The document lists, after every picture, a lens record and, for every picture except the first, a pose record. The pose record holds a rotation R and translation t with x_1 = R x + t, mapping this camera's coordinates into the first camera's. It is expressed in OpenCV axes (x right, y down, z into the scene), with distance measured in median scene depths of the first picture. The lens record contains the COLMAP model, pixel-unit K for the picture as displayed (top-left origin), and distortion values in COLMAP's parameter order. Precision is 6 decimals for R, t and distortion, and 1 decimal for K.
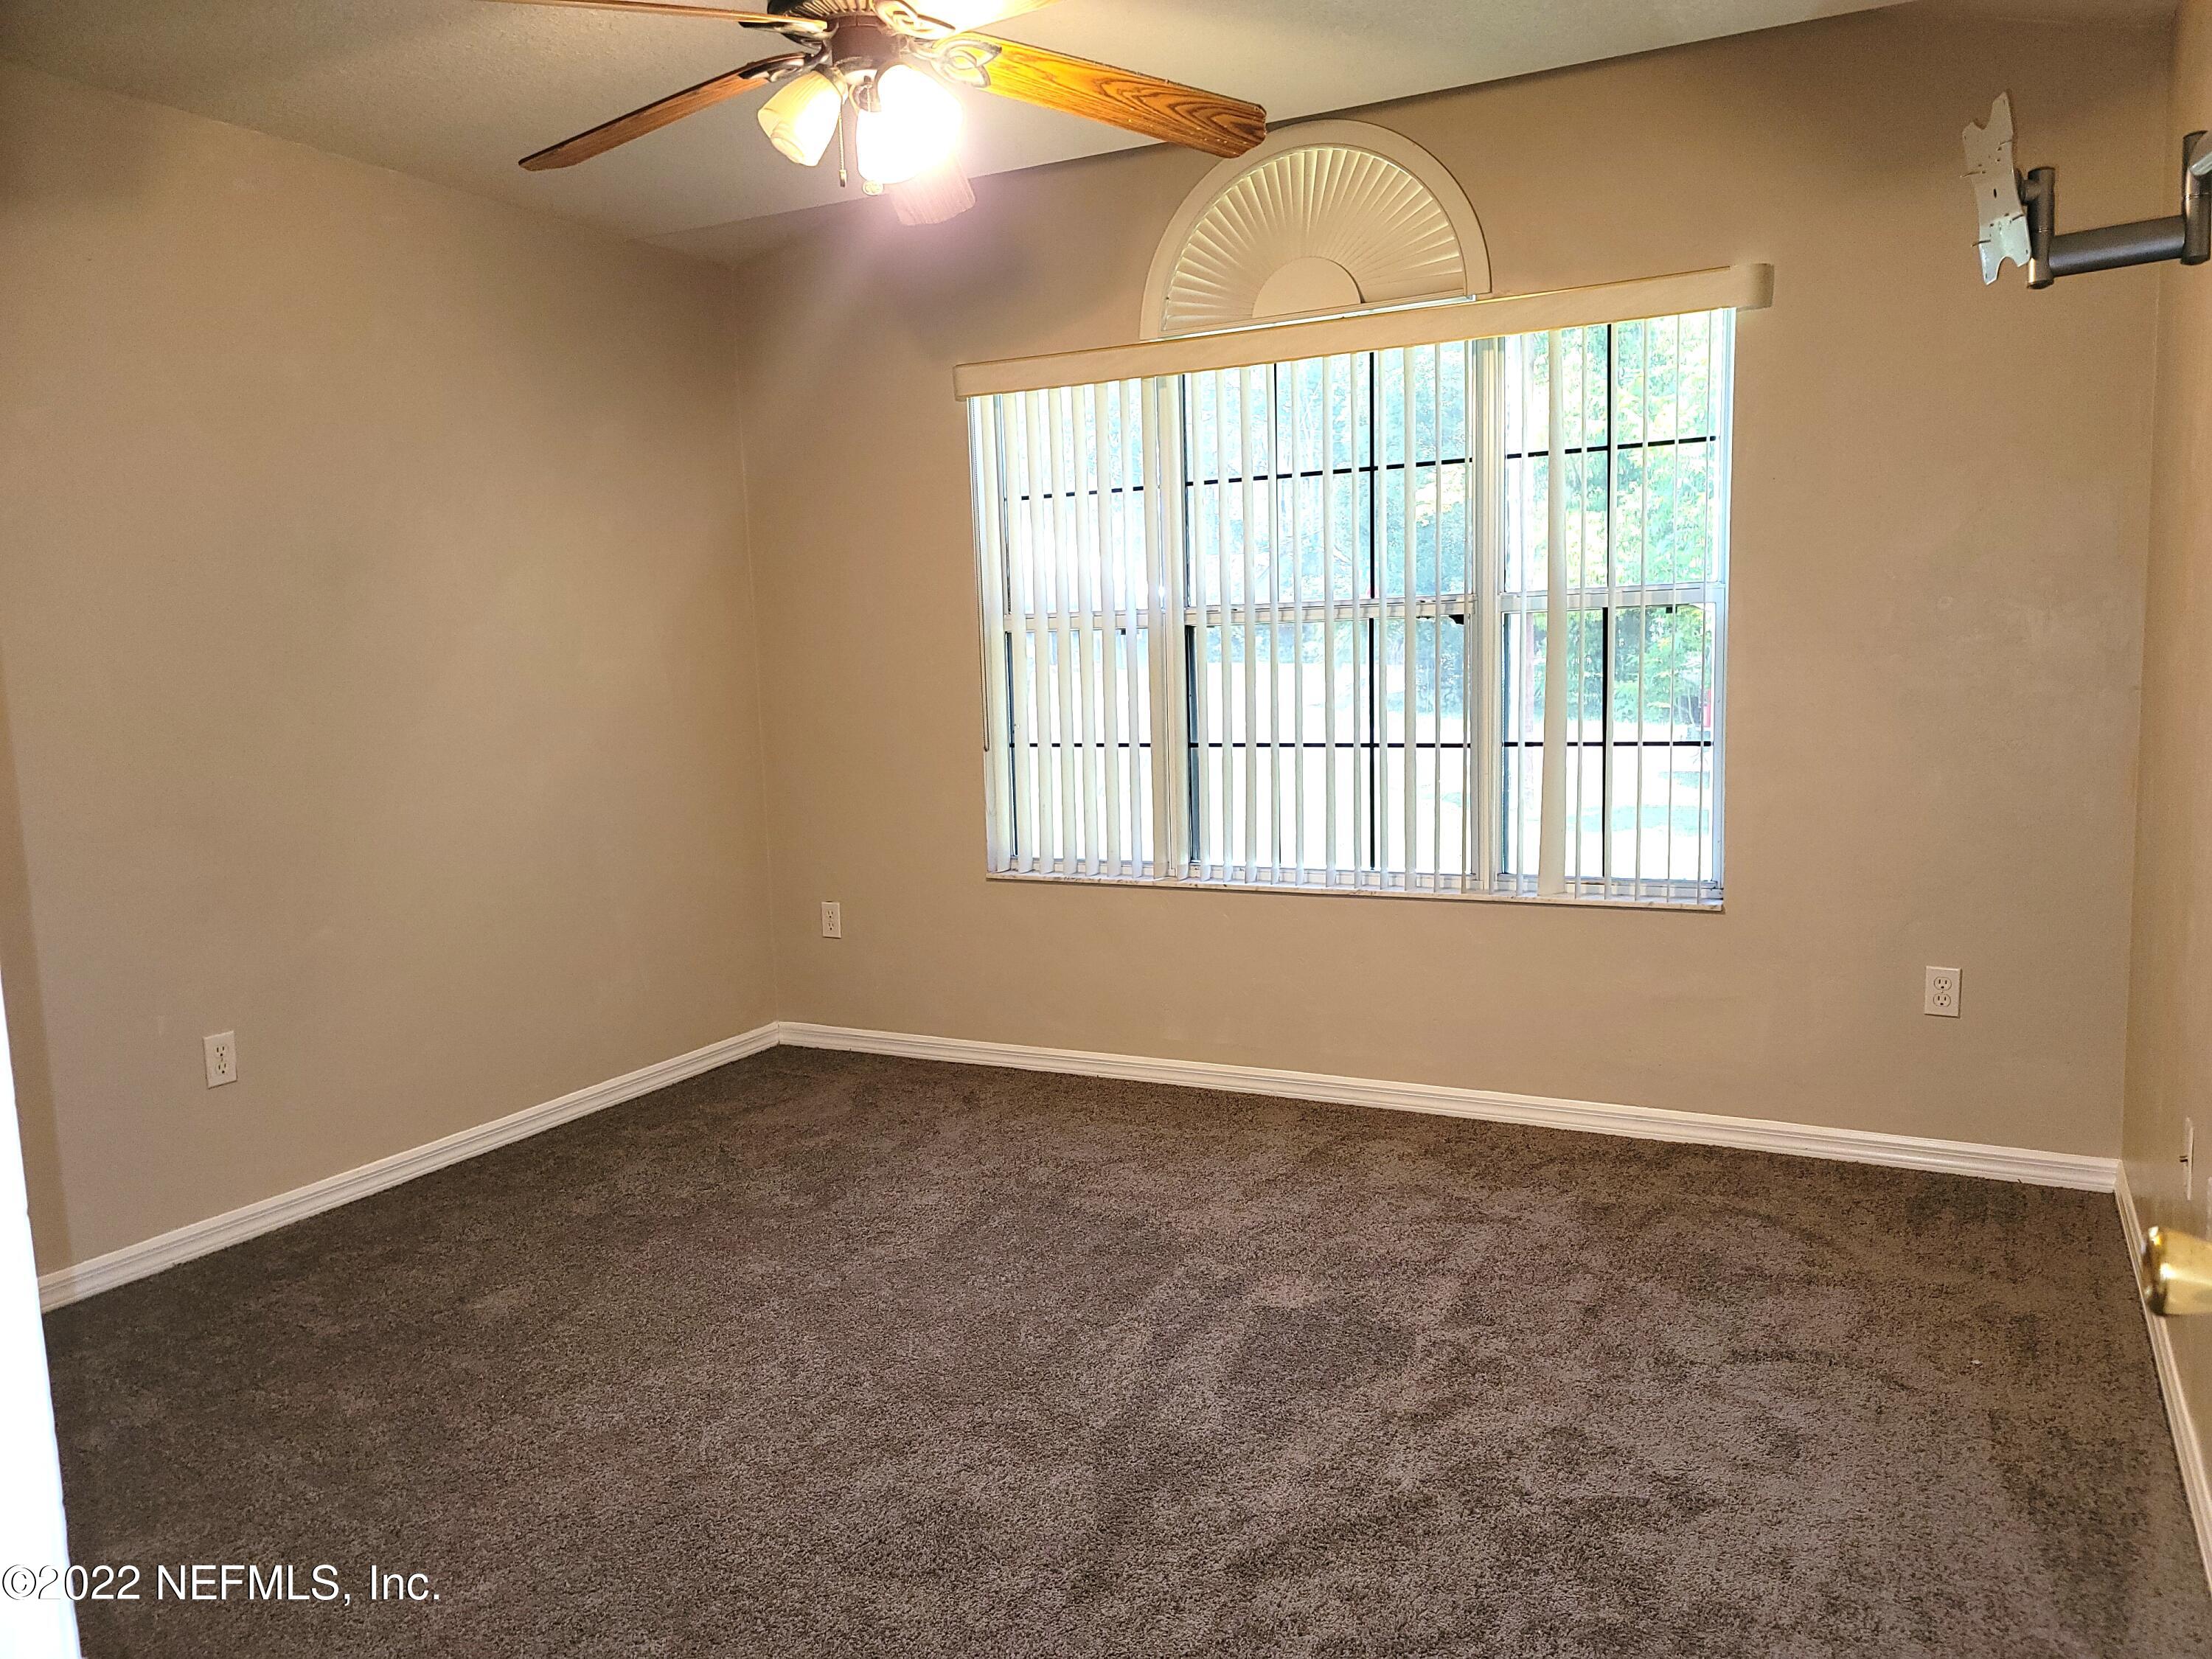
lens RADIAL K [[1610.4, 0, 1106.3], [0, 1610.4, 820.2], [0, 0, 1]] dist [0.083187, -0.070575]
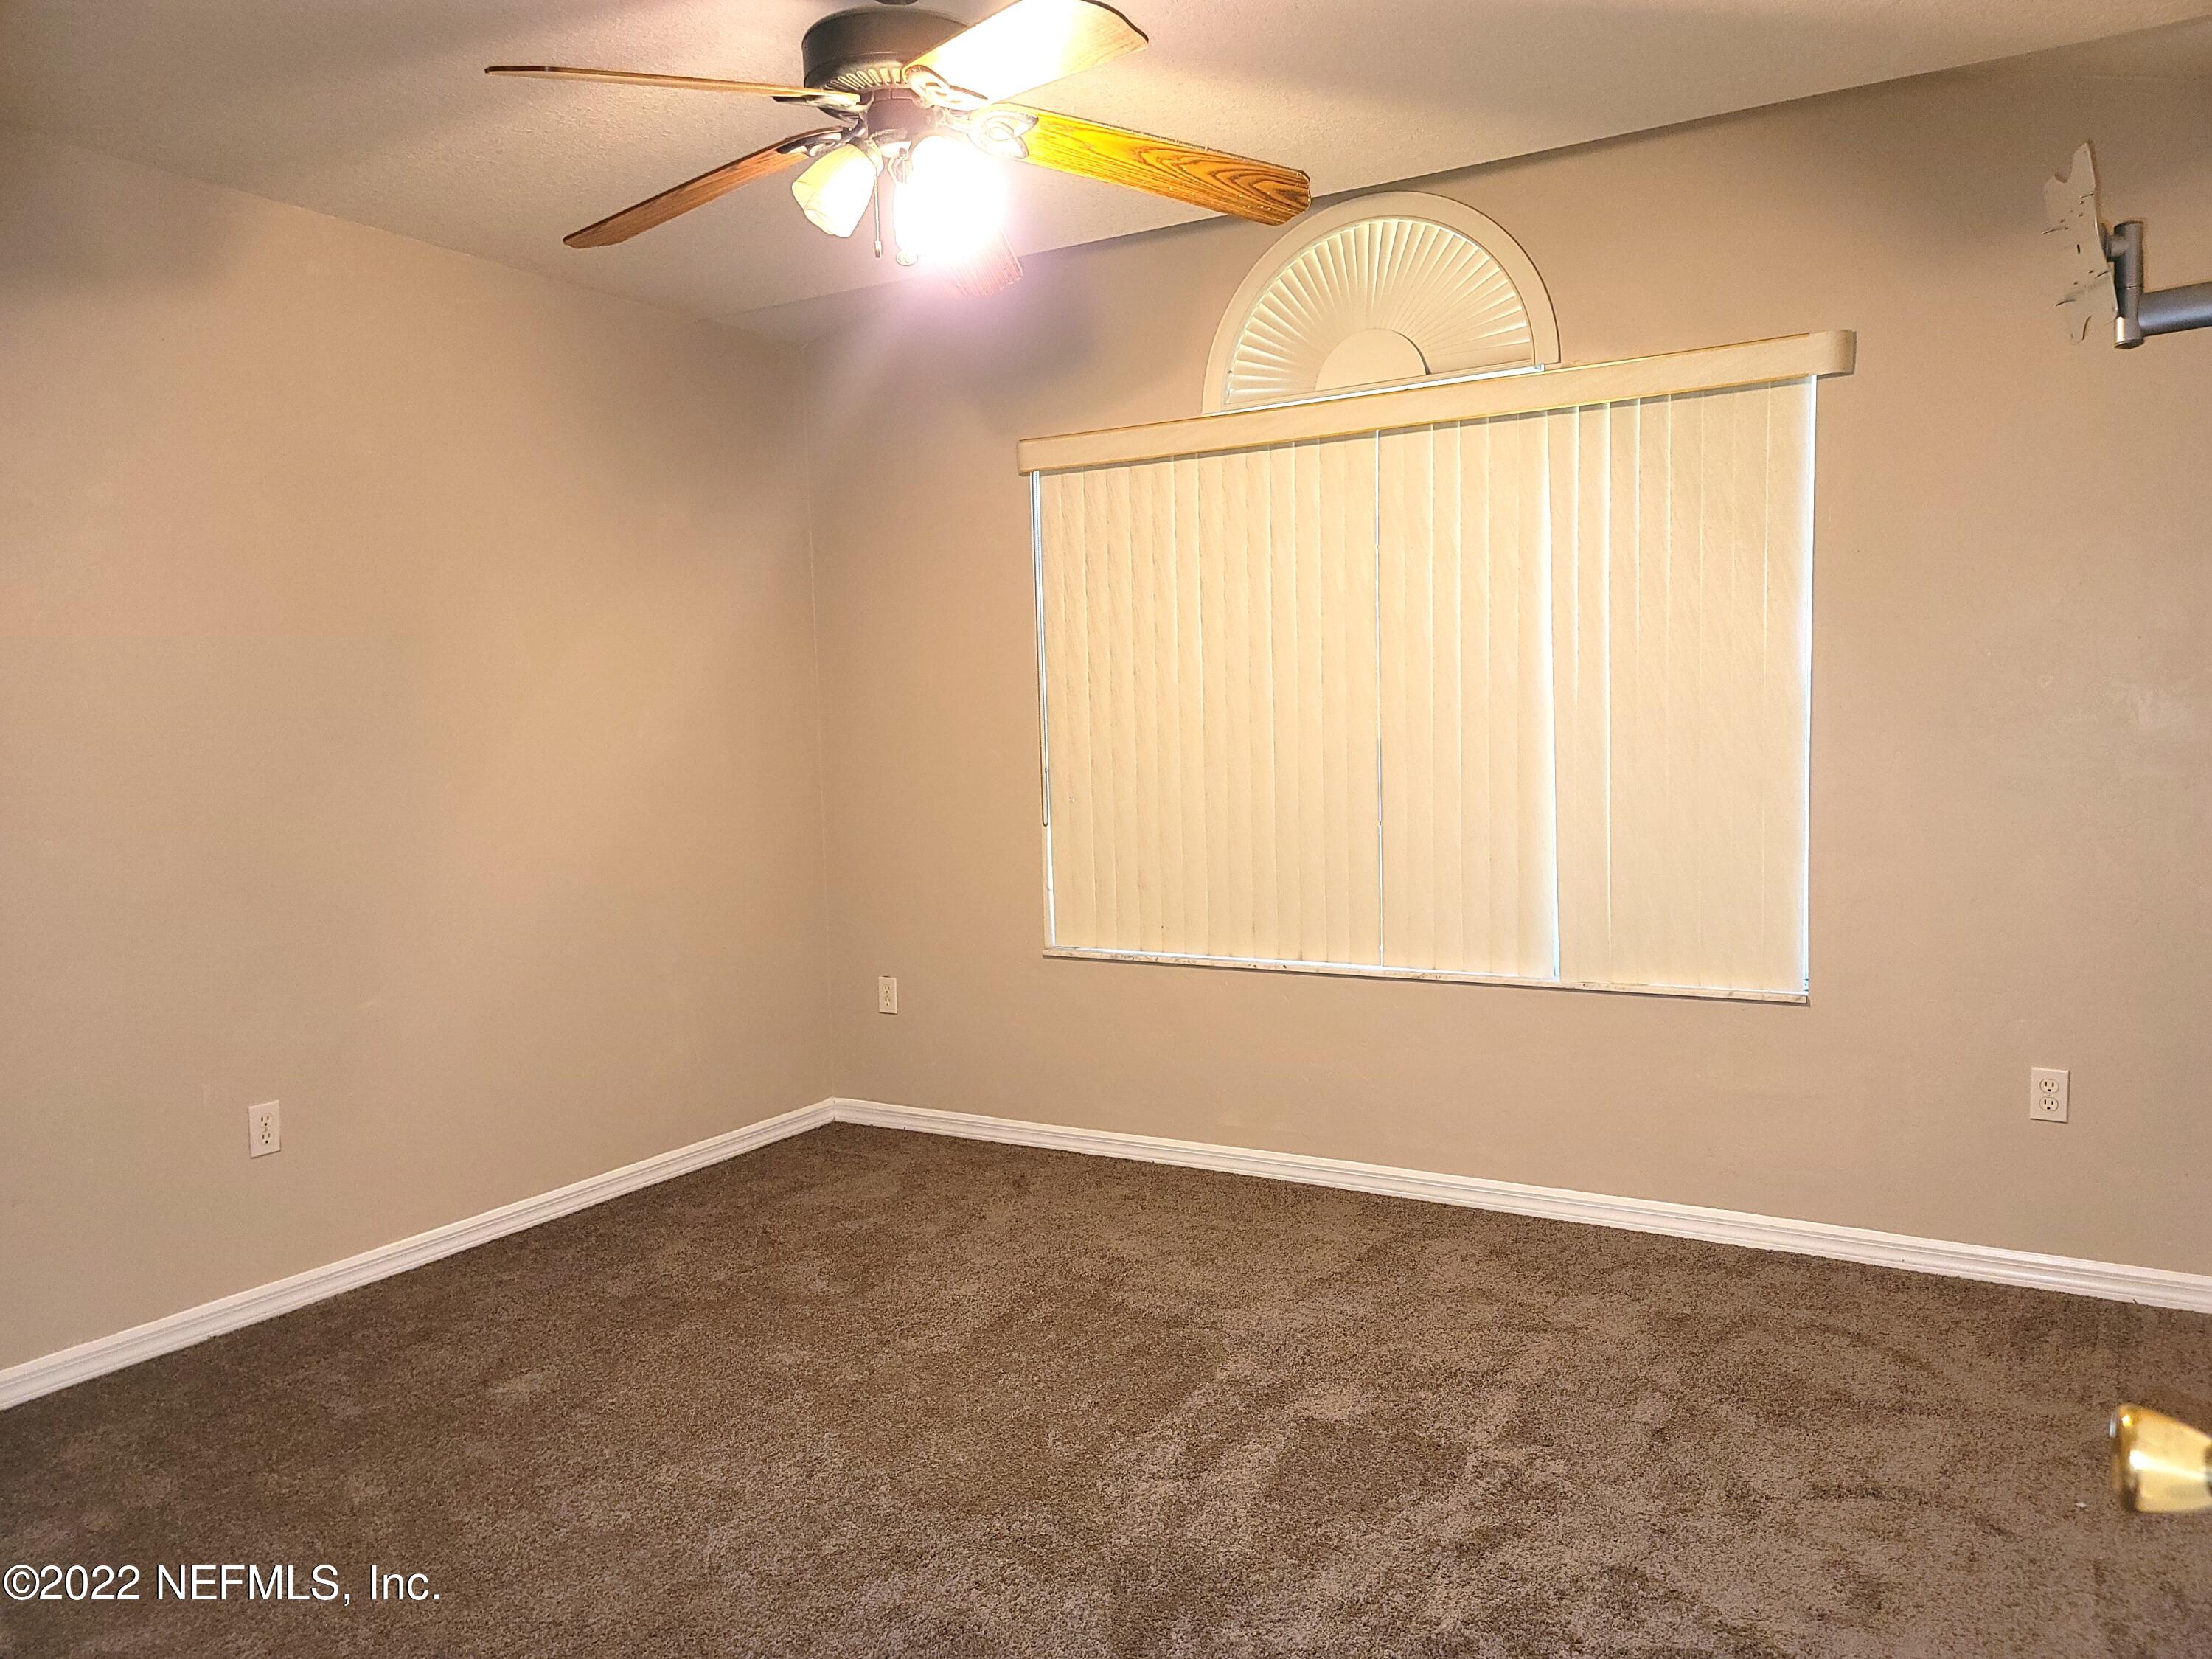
lens RADIAL K [[1610.4, 0, 1104.5], [0, 1610.4, 821.7], [0, 0, 1]] dist [0.083187, -0.070575]
pose [[0.998218, 0.009555, -0.058903, 0.031217], [-0.012159, 0.998957, -0.044009, -0.003689], [0.058421, 0.044646, 0.997293, 0.030925]]
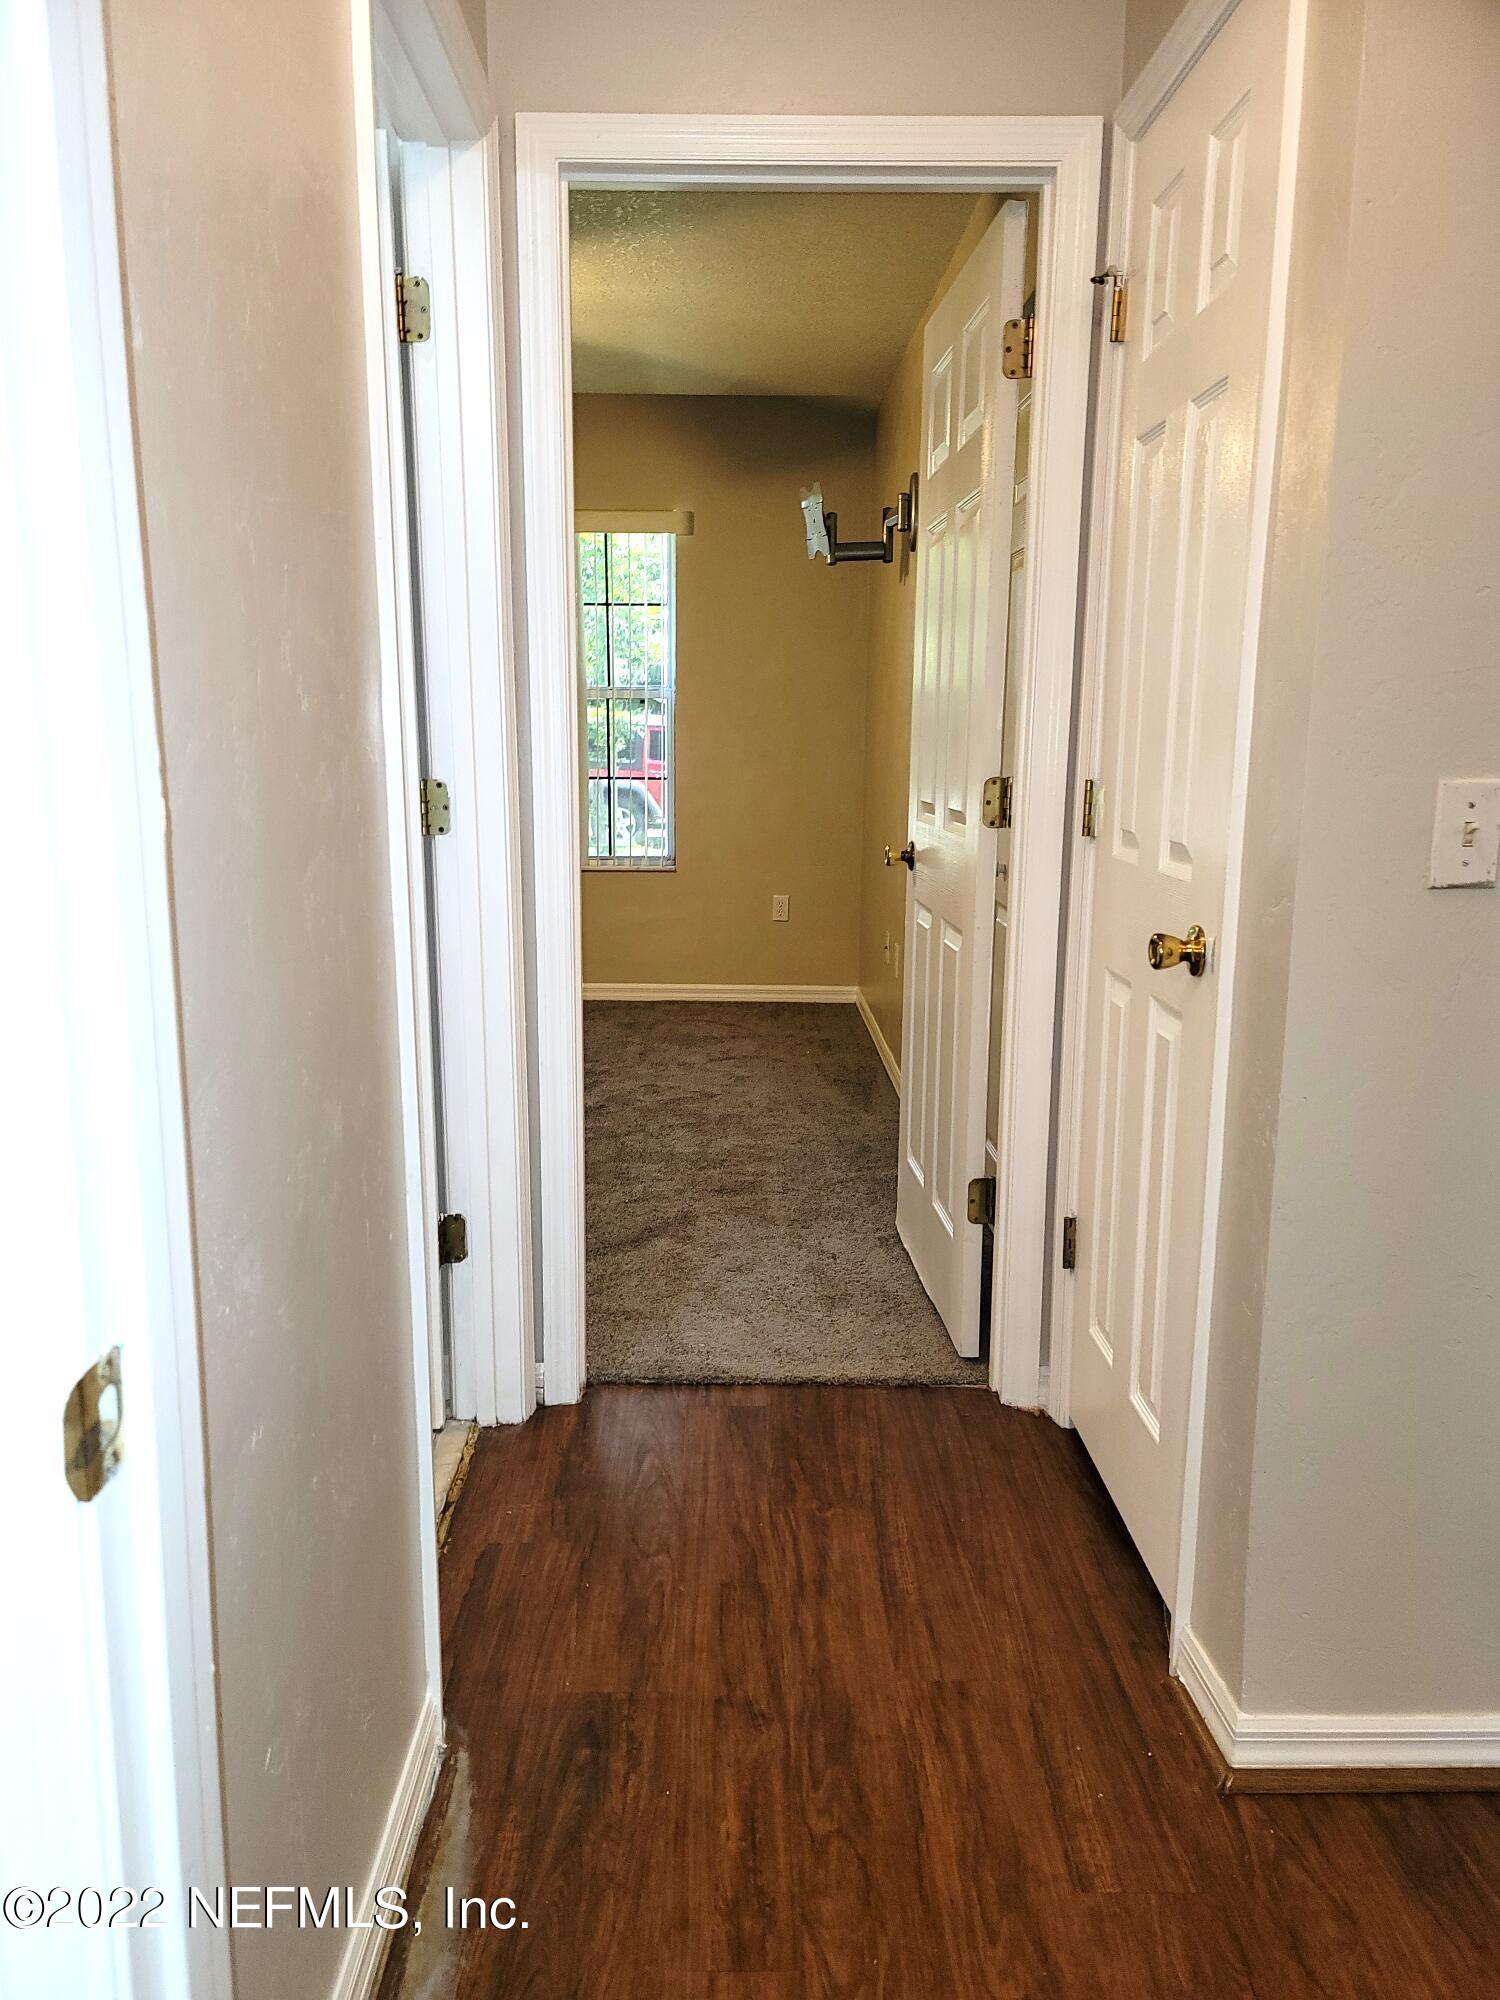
lens RADIAL K [[1456.1, 0, 744.7], [0, 1456.1, 985.7], [0, 0, 1]] dist [0.083187, -0.070575]
pose [[0.881021, -0.046033, 0.470831, -0.413344], [0.018310, 0.997827, 0.063296, 0.104602], [-0.472722, -0.047145, 0.879950, -0.602626]]
